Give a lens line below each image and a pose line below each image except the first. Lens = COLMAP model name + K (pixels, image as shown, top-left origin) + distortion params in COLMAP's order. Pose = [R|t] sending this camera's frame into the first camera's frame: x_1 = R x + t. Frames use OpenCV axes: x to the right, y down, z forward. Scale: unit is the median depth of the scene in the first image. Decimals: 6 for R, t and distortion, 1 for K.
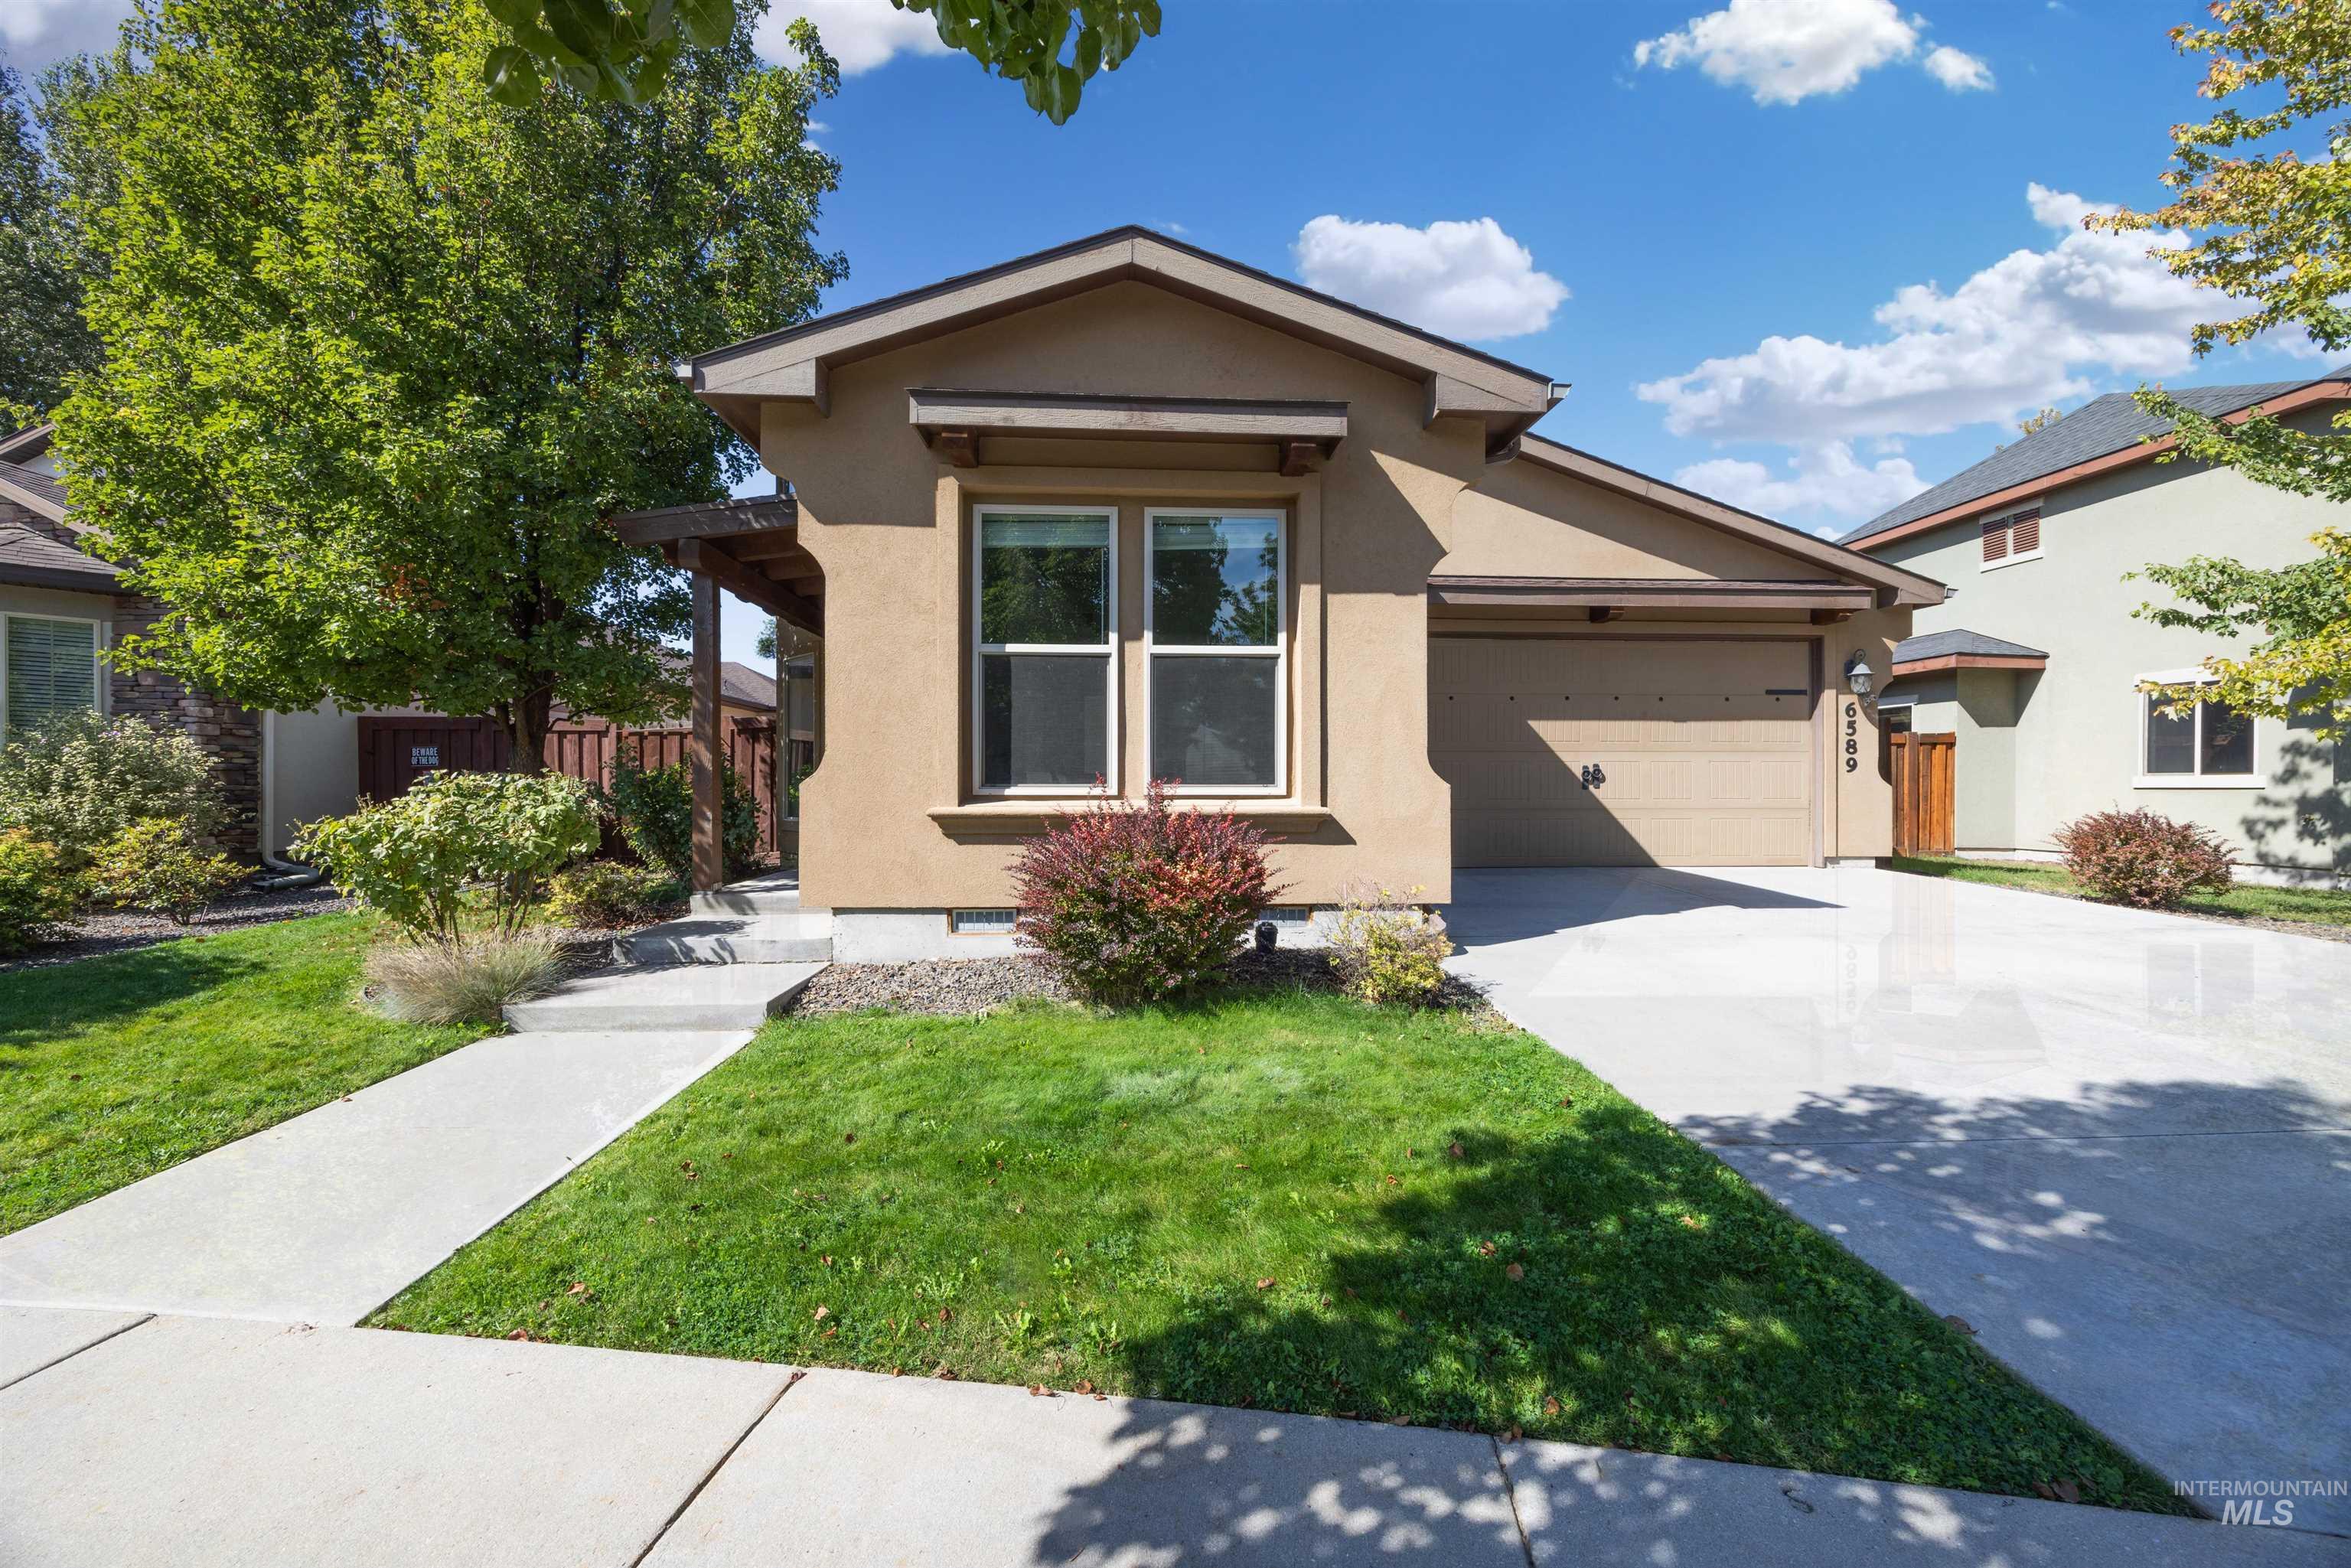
lens RADIAL K [[889.3, 0, 1172.7], [0, 889.3, 785.2], [0, 0, 1]] dist [0.001842, 0.000001]
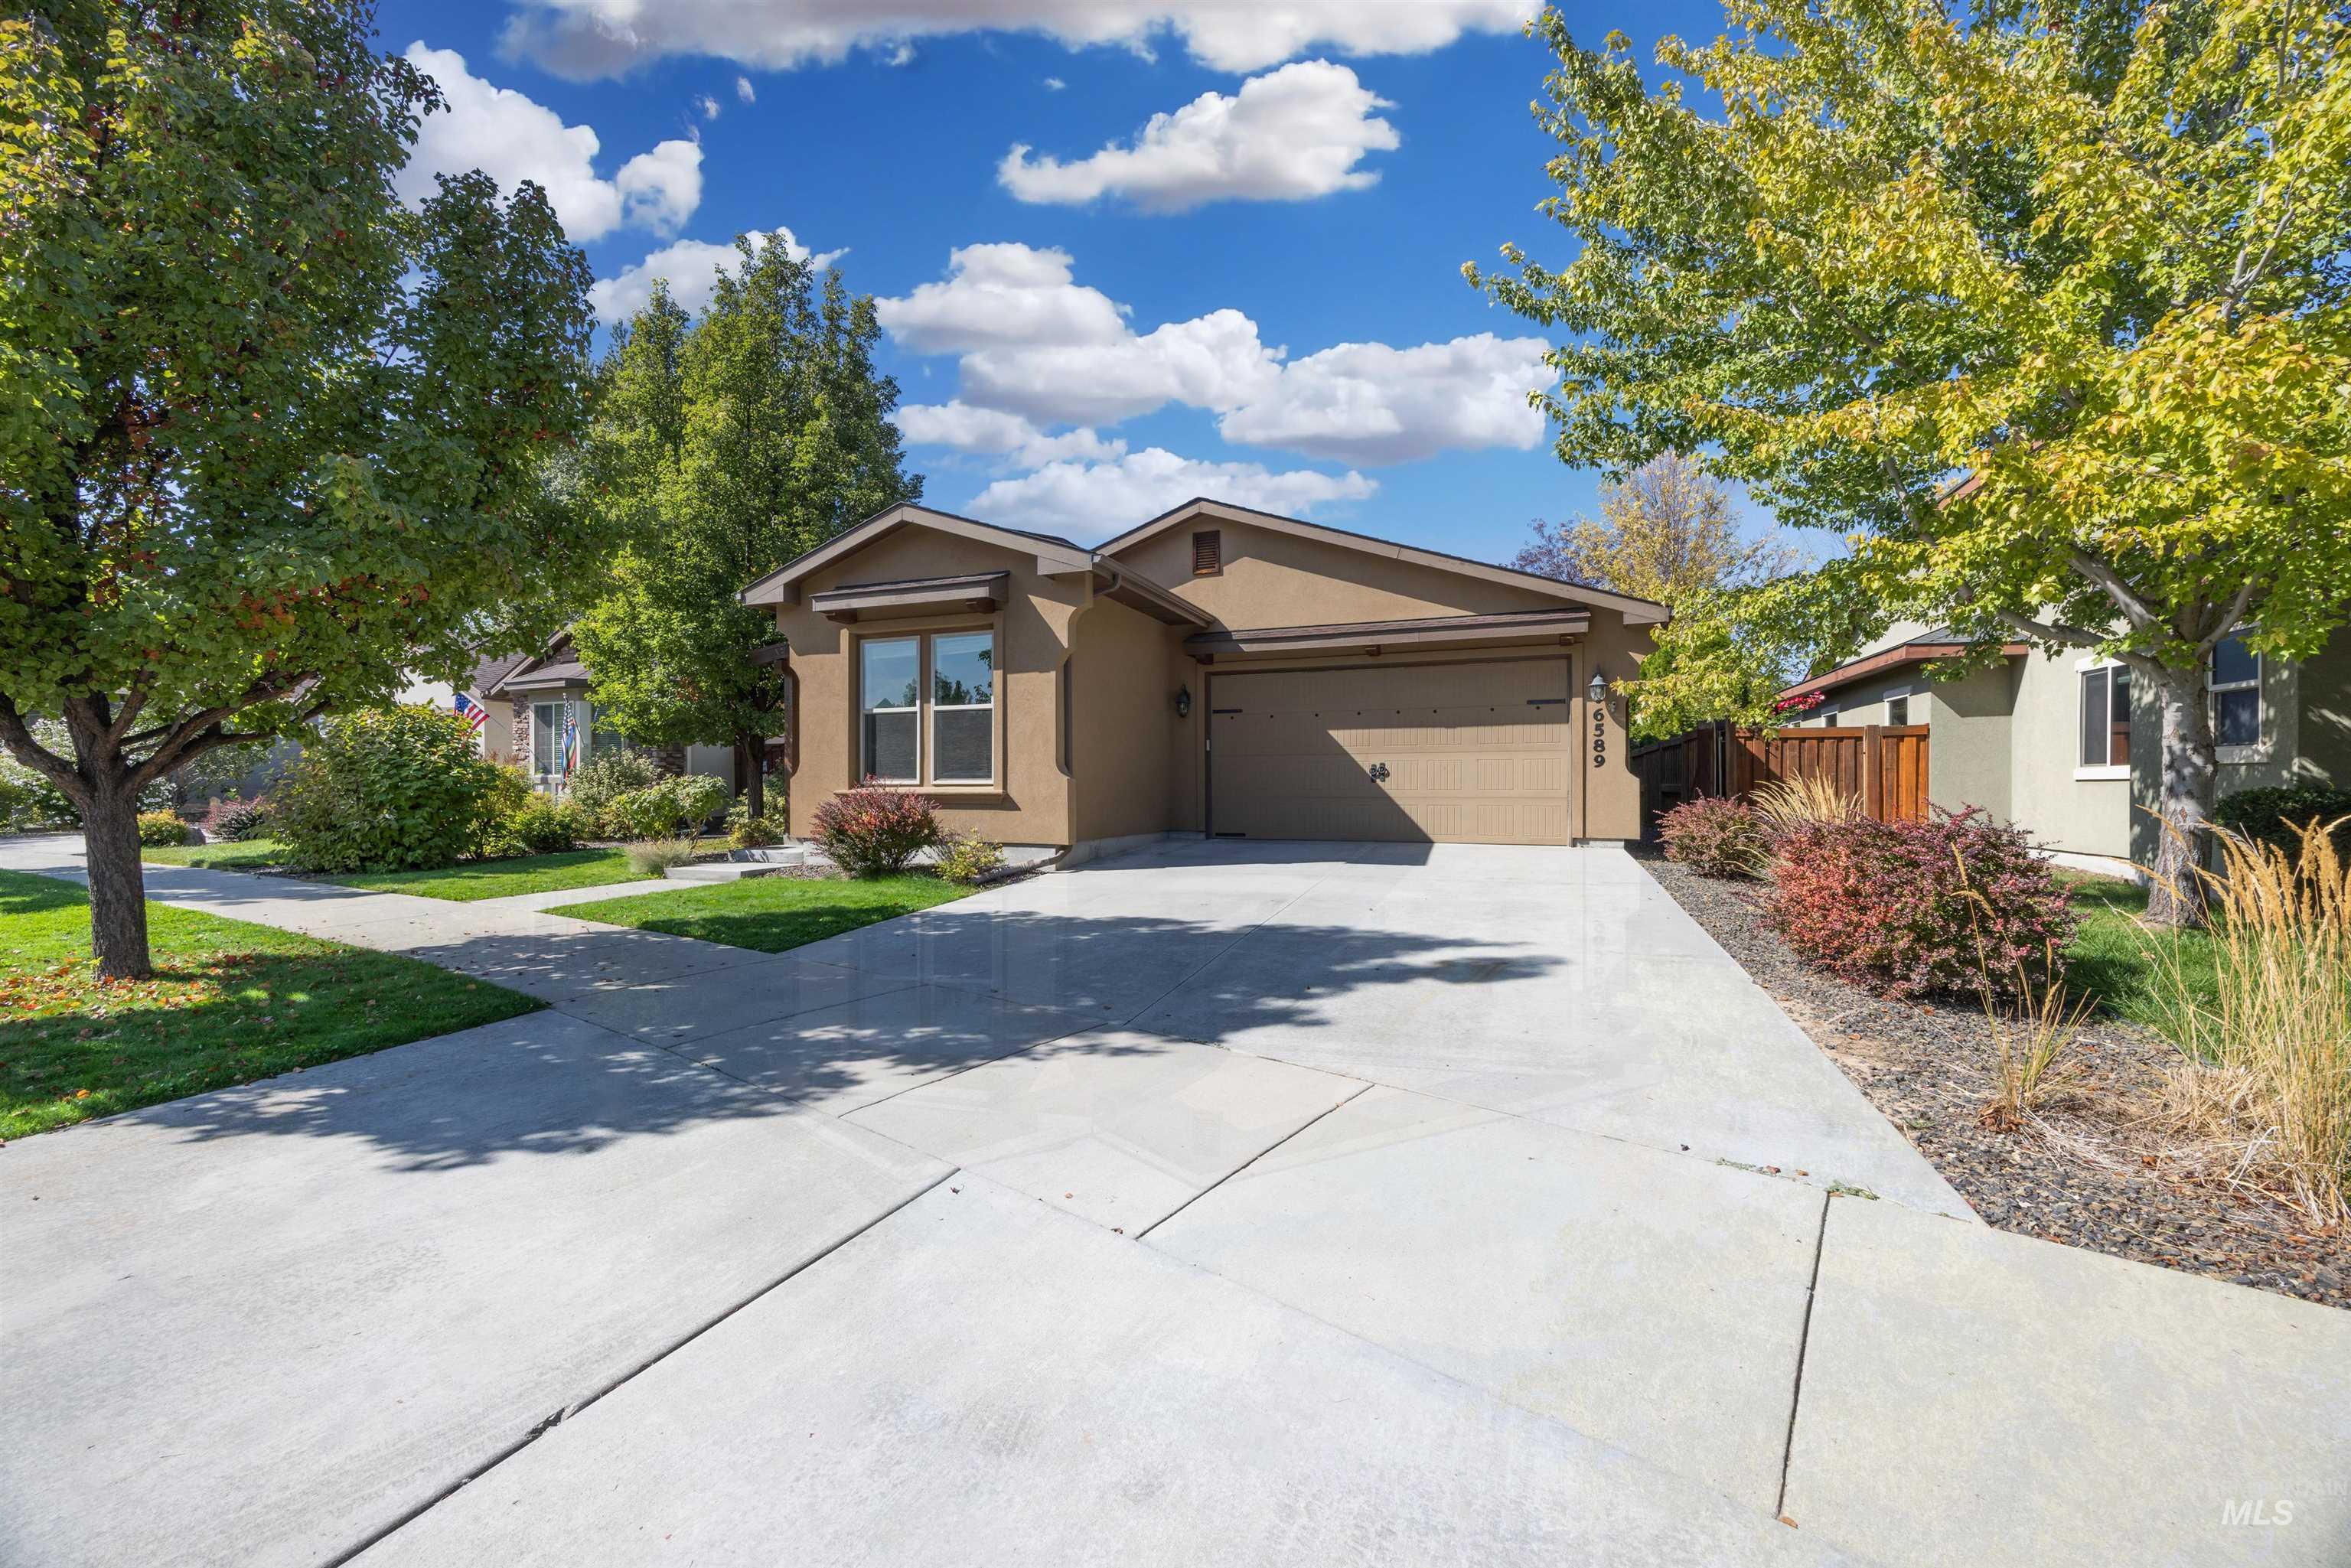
lens RADIAL K [[889.3, 0, 1172.7], [0, 889.3, 785.2], [0, 0, 1]] dist [0.001842, 0.000001]
pose [[0.910386, -0.002140, -0.413754, 0.773054], [0.001990, 0.999998, -0.000792, 0.009814], [0.413755, -0.000103, 0.910388, -0.333554]]
